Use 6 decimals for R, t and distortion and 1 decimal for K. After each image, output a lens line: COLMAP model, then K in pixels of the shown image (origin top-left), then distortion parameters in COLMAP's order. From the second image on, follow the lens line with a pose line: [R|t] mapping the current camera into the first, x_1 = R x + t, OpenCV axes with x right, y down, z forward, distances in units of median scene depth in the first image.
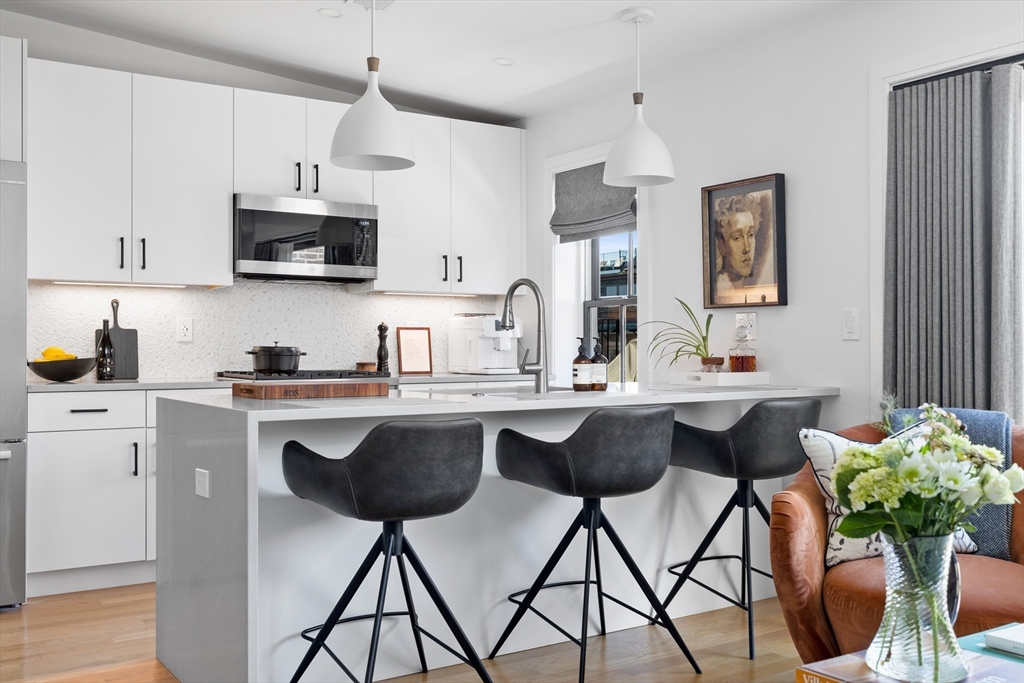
lens RADIAL K [[988.1, 0, 508.7], [0, 988.1, 339.8], [0, 0, 1]] dist [0.002038, 0.001546]
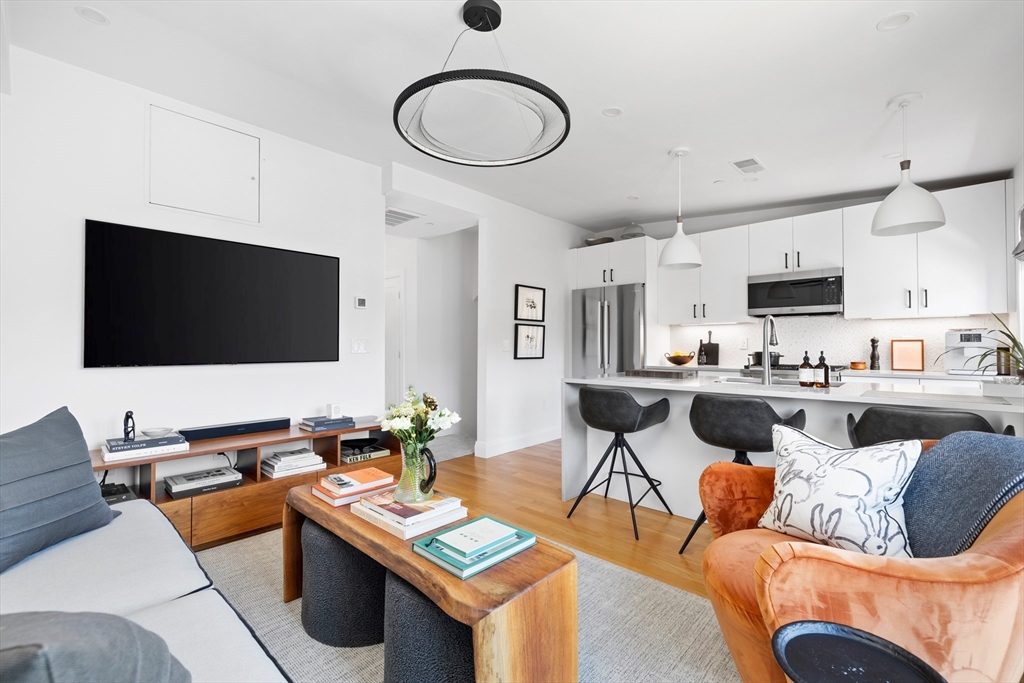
lens RADIAL K [[436.4, 0, 510.6], [0, 436.4, 339.9], [0, 0, 1]] dist [0.002904, 0.000291]
pose [[0.234313, -0.010806, -0.972101, 0.577202], [0.008077, 0.999925, -0.009168, -0.015993], [0.972128, -0.005704, 0.234383, 0.374337]]
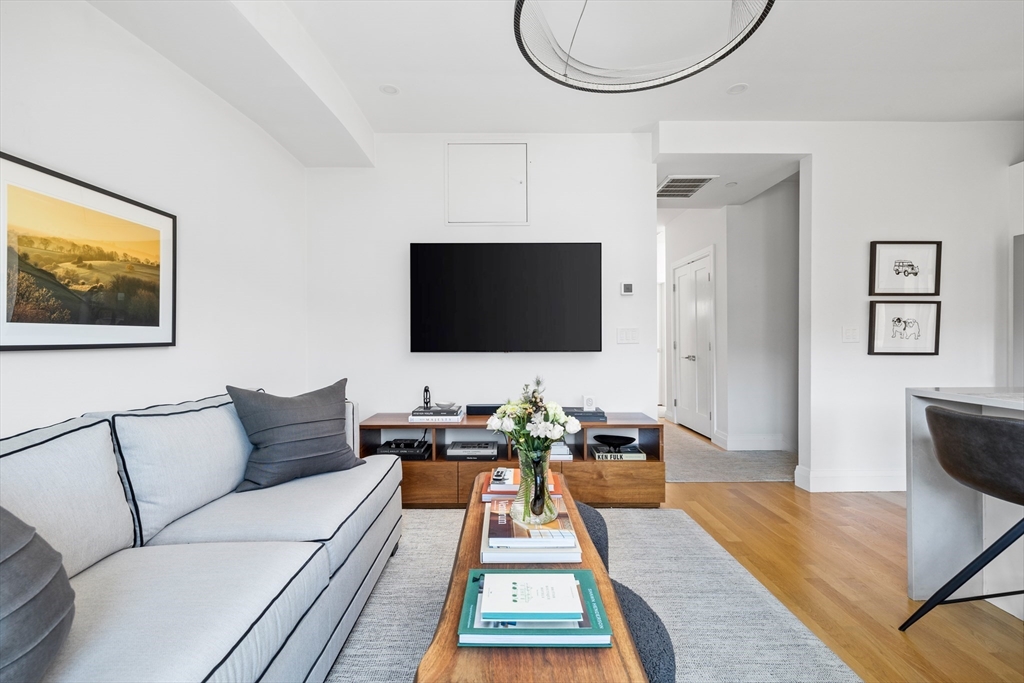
lens RADIAL K [[440.1, 0, 510.0], [0, 440.1, 339.2], [0, 0, 1]] dist [0.001302, 0.000202]
pose [[-0.546913, 0.004982, -0.837174, 0.450924], [0.011963, 0.999927, -0.001865, -0.008717], [0.837104, -0.011035, -0.546933, 0.552847]]
